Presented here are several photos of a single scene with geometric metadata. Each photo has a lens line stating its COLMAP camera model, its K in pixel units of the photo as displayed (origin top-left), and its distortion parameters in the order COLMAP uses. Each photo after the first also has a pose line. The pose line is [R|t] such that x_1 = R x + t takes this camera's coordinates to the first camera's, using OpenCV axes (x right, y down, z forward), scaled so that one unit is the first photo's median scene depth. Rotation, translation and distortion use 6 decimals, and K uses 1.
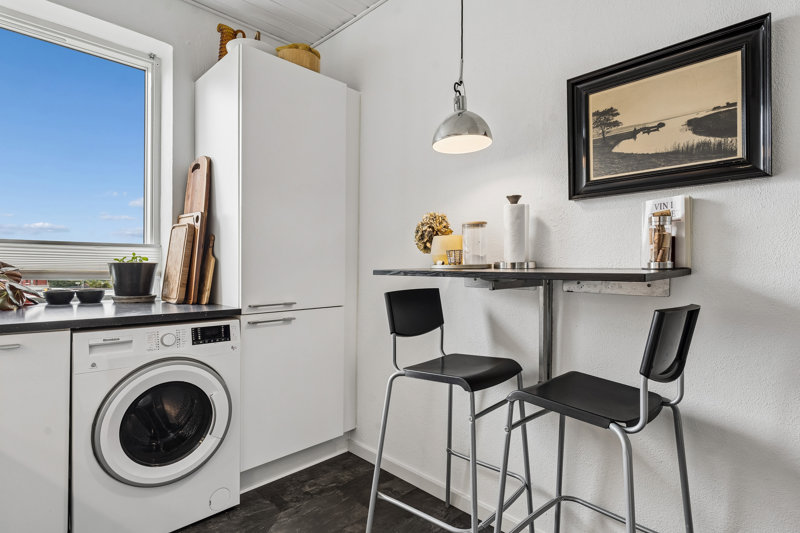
lens RADIAL K [[418.4, 0, 404.3], [0, 418.4, 272.2], [0, 0, 1]] dist [-0.000815, 0.000440]
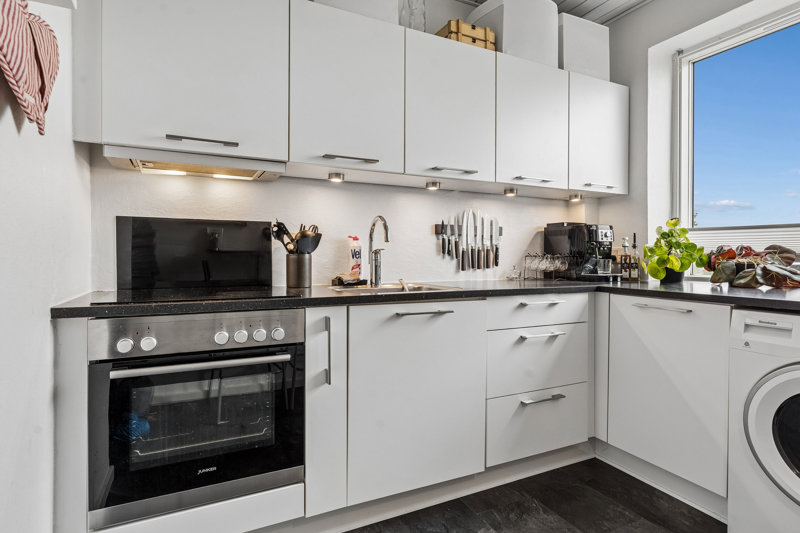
lens RADIAL K [[418.4, 0, 398.1], [0, 418.4, 258.3], [0, 0, 1]] dist [-0.000815, 0.000440]
pose [[-0.328373, -0.008299, -0.944512, 0.386591], [-0.016554, 0.999858, -0.003030, 0.027085], [0.944403, 0.014641, -0.328464, 0.438383]]
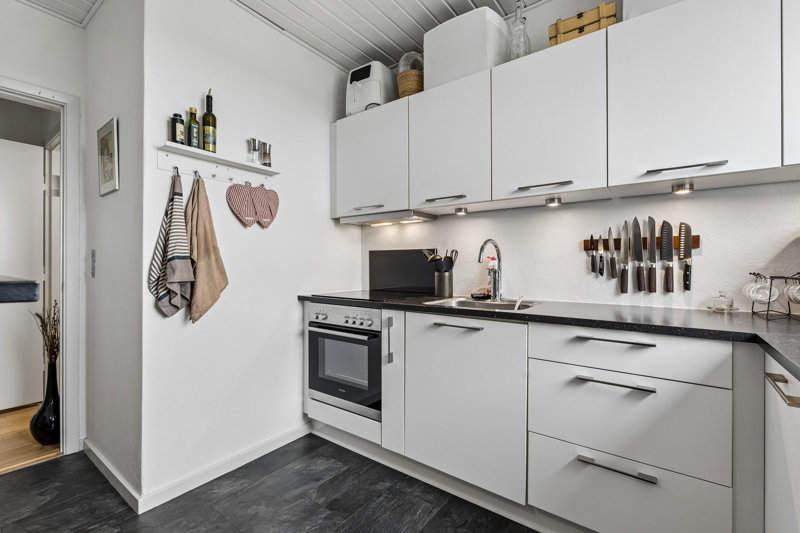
lens RADIAL K [[371.4, 0, 396.2], [0, 371.4, 263.7], [0, 0, 1]] dist [-0.004736, 0.000027]
pose [[-0.993416, -0.008569, -0.114246, -0.211390], [-0.009638, 0.999915, 0.008803, -0.019420], [0.114161, 0.009846, -0.993413, 1.073202]]
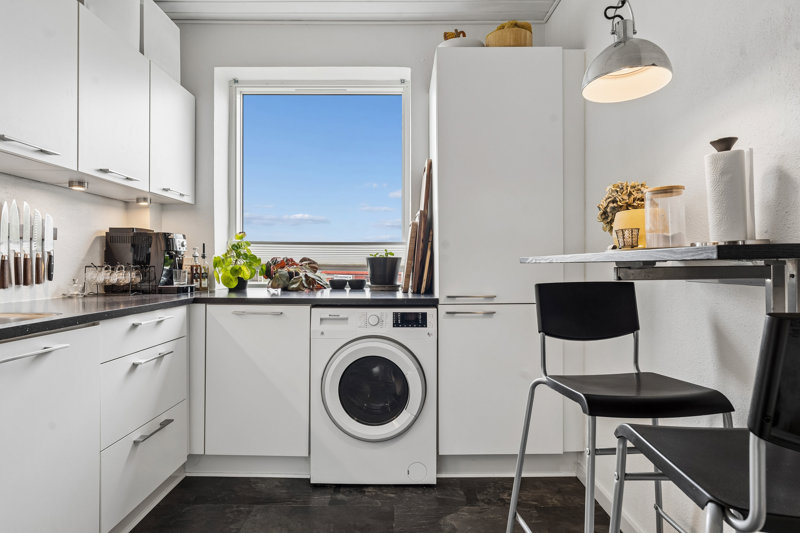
lens RADIAL K [[452.9, 0, 392.0], [0, 452.9, 265.6], [0, 0, 1]] dist [0.001371, 0.002294]
pose [[0.698306, -0.008163, -0.715753, 0.358780], [-0.001283, 0.999919, -0.012656, 0.020340], [0.715798, 0.009756, 0.698239, 0.124836]]
